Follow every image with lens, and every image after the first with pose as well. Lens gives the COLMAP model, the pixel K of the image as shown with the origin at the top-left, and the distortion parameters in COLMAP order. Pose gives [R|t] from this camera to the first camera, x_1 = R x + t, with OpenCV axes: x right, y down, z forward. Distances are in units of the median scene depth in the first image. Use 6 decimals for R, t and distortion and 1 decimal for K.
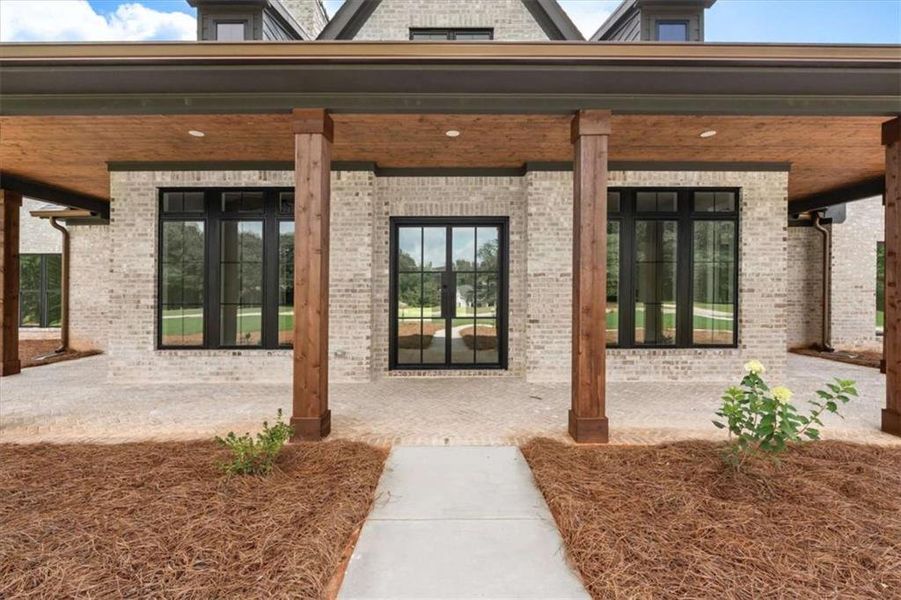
lens RADIAL K [[543.9, 0, 448.5], [0, 543.9, 298.9], [0, 0, 1]] dist [0.009651, -0.001539]
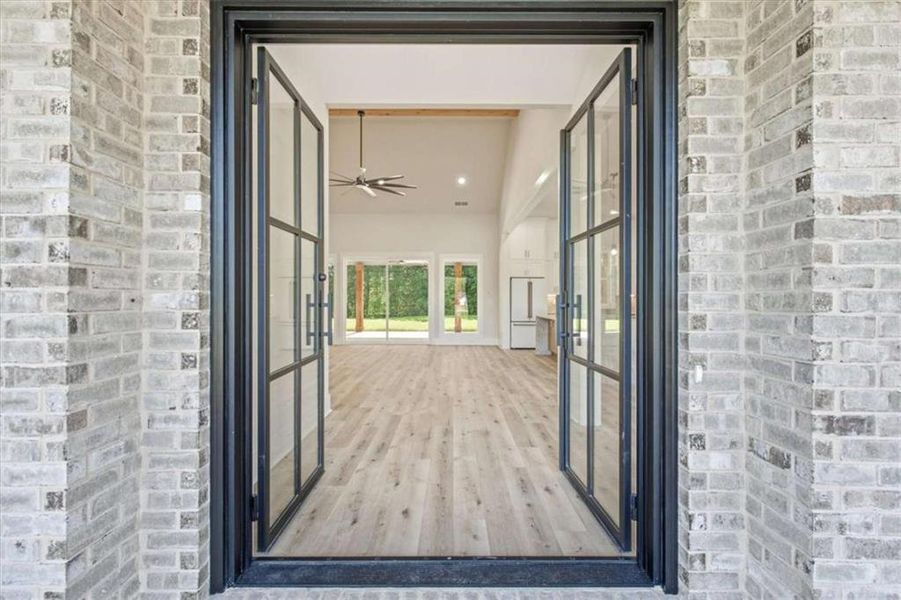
lens RADIAL K [[395.4, 0, 448.7], [0, 395.4, 299.7], [0, 0, 1]] dist [0.007559, -0.000505]
pose [[0.999874, 0.002654, -0.015638, 0.005670], [-0.002891, 0.999881, -0.015148, -0.004102], [0.015596, 0.015191, 0.999763, 0.843115]]
